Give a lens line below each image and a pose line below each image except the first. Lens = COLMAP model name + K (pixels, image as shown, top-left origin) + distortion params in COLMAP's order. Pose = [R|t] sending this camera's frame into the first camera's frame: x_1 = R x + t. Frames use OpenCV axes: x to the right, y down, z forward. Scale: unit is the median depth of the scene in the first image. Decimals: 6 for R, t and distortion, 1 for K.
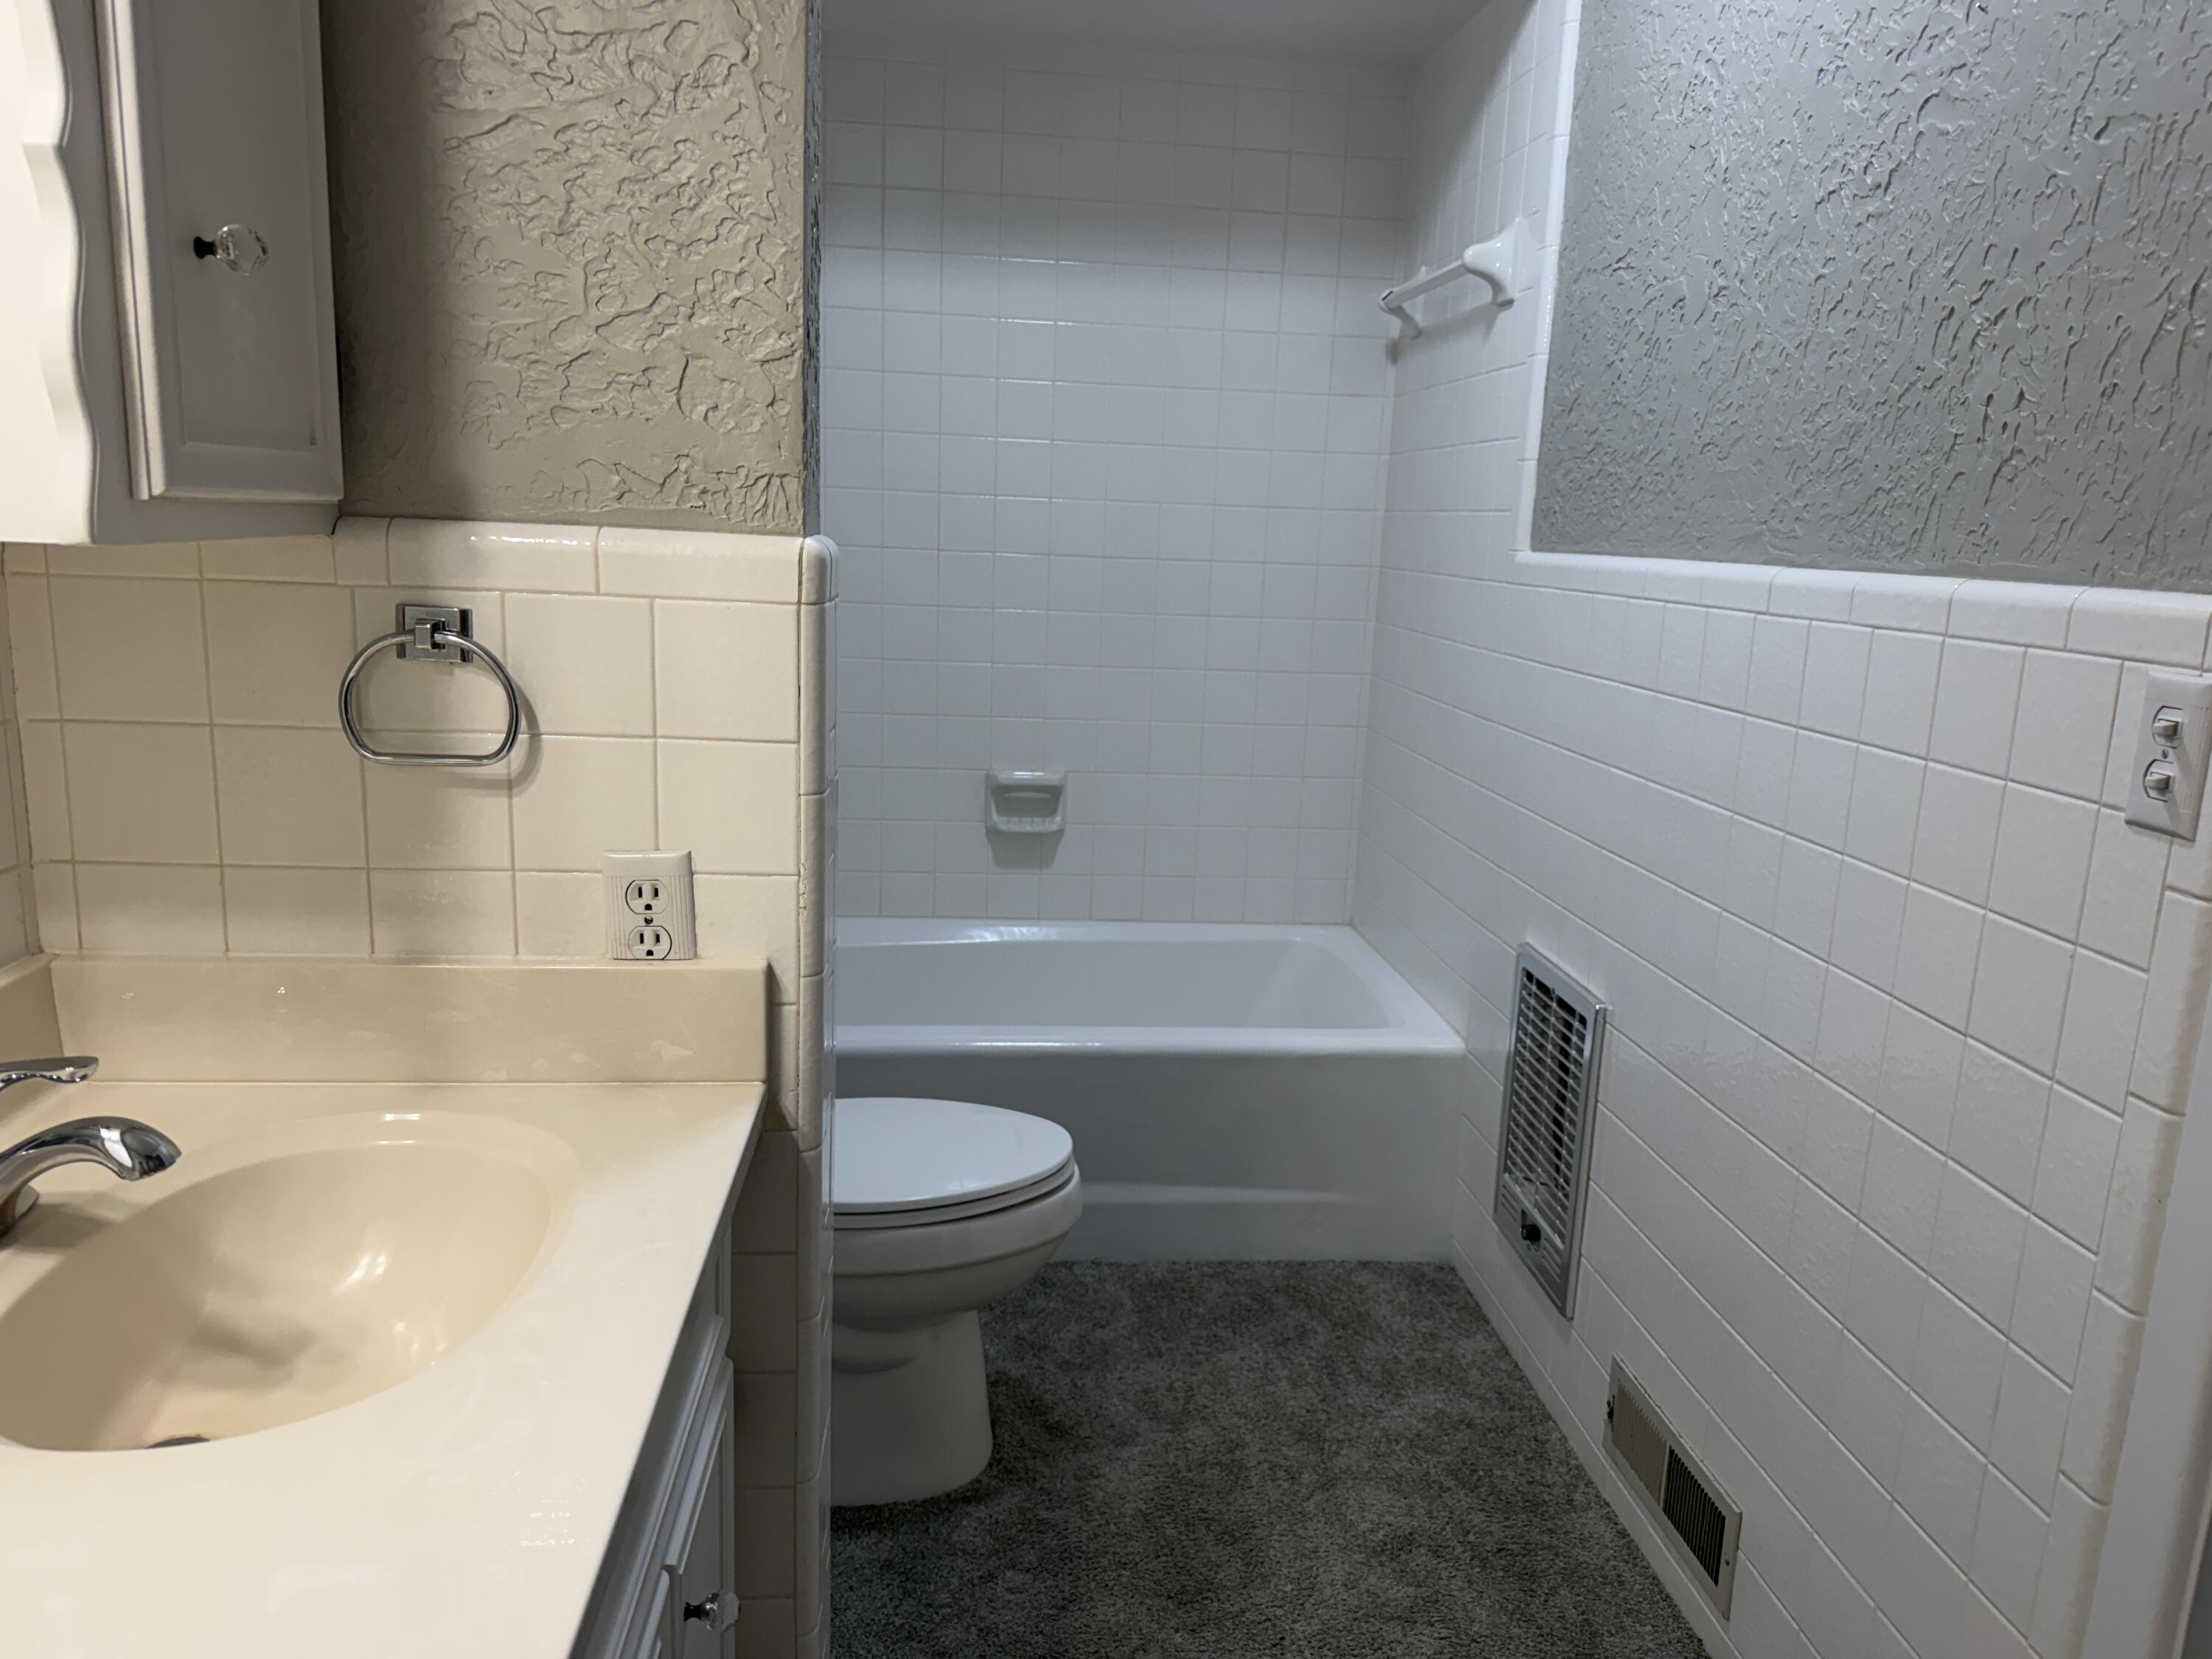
lens RADIAL K [[1558.4, 0, 1102.9], [0, 1558.4, 838.5], [0, 0, 1]] dist [0.123742, -0.171929]
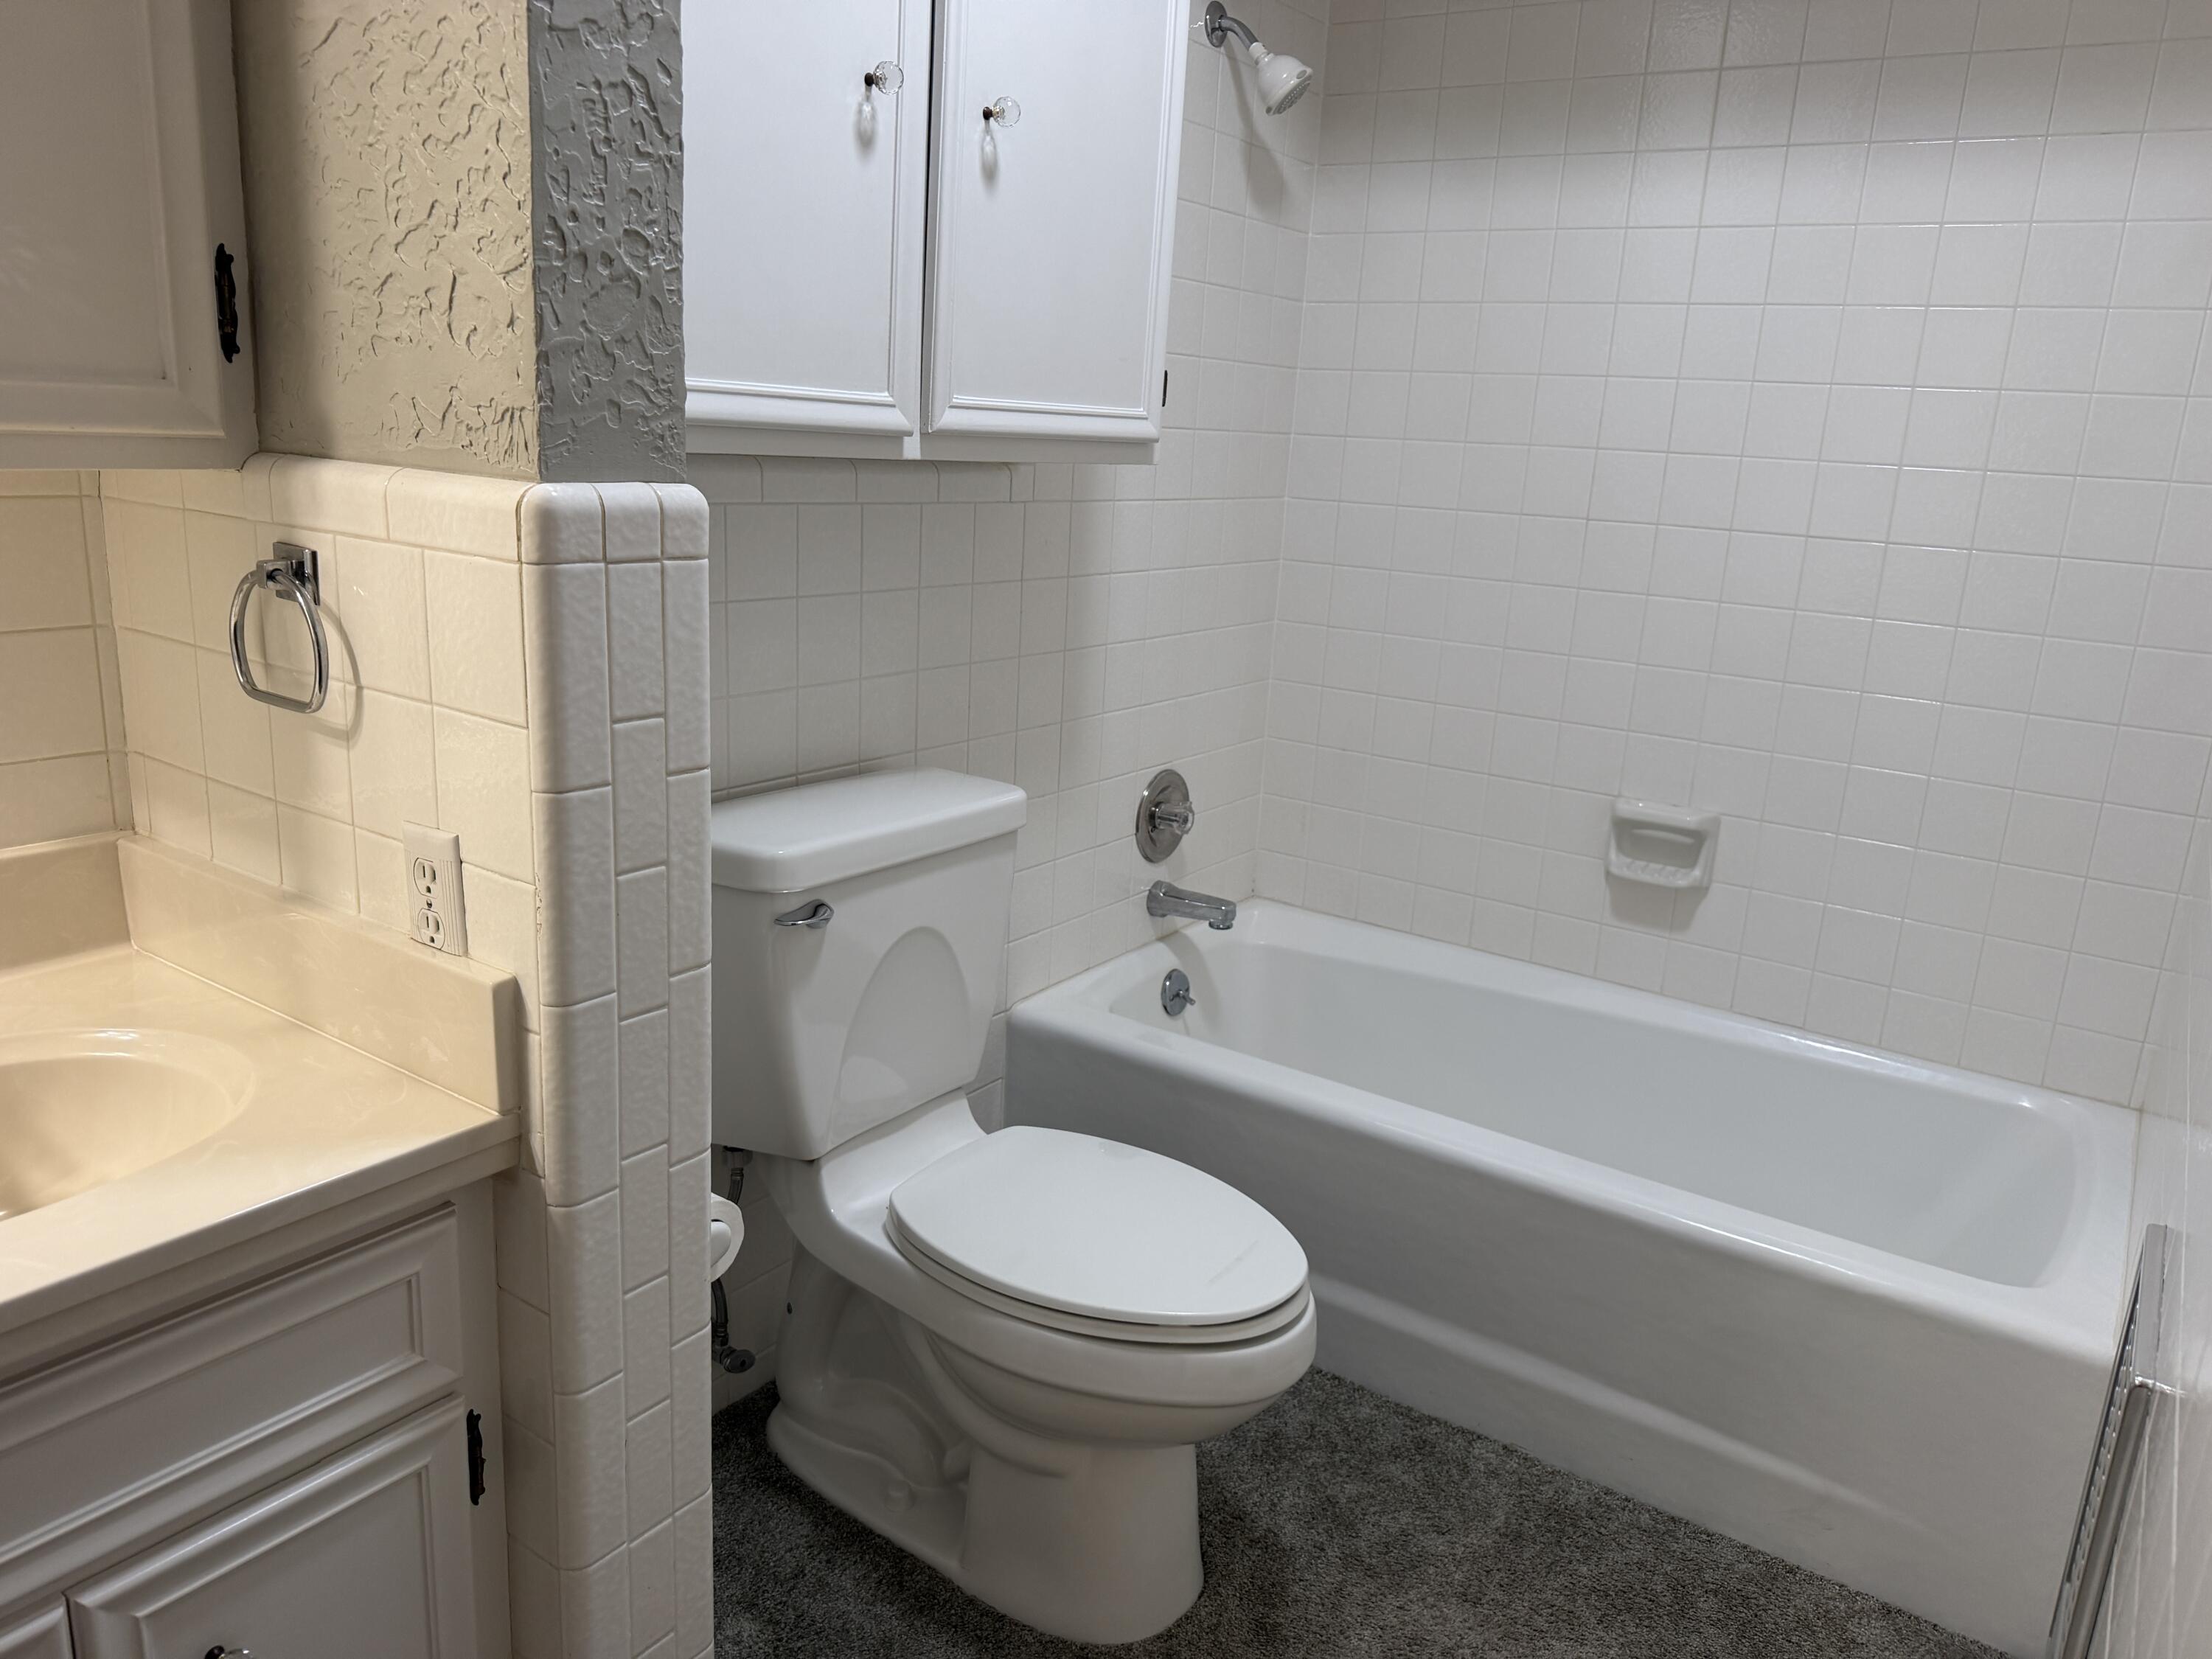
lens RADIAL K [[1582.5, 0, 1160.6], [0, 1582.5, 819.5], [0, 0, 1]] dist [-0.013948, 0.028844]
pose [[0.772237, 0.158923, -0.615137, 0.585597], [-0.151613, 0.986334, 0.064489, -0.118023], [0.616979, 0.043462, 0.785778, 0.546018]]
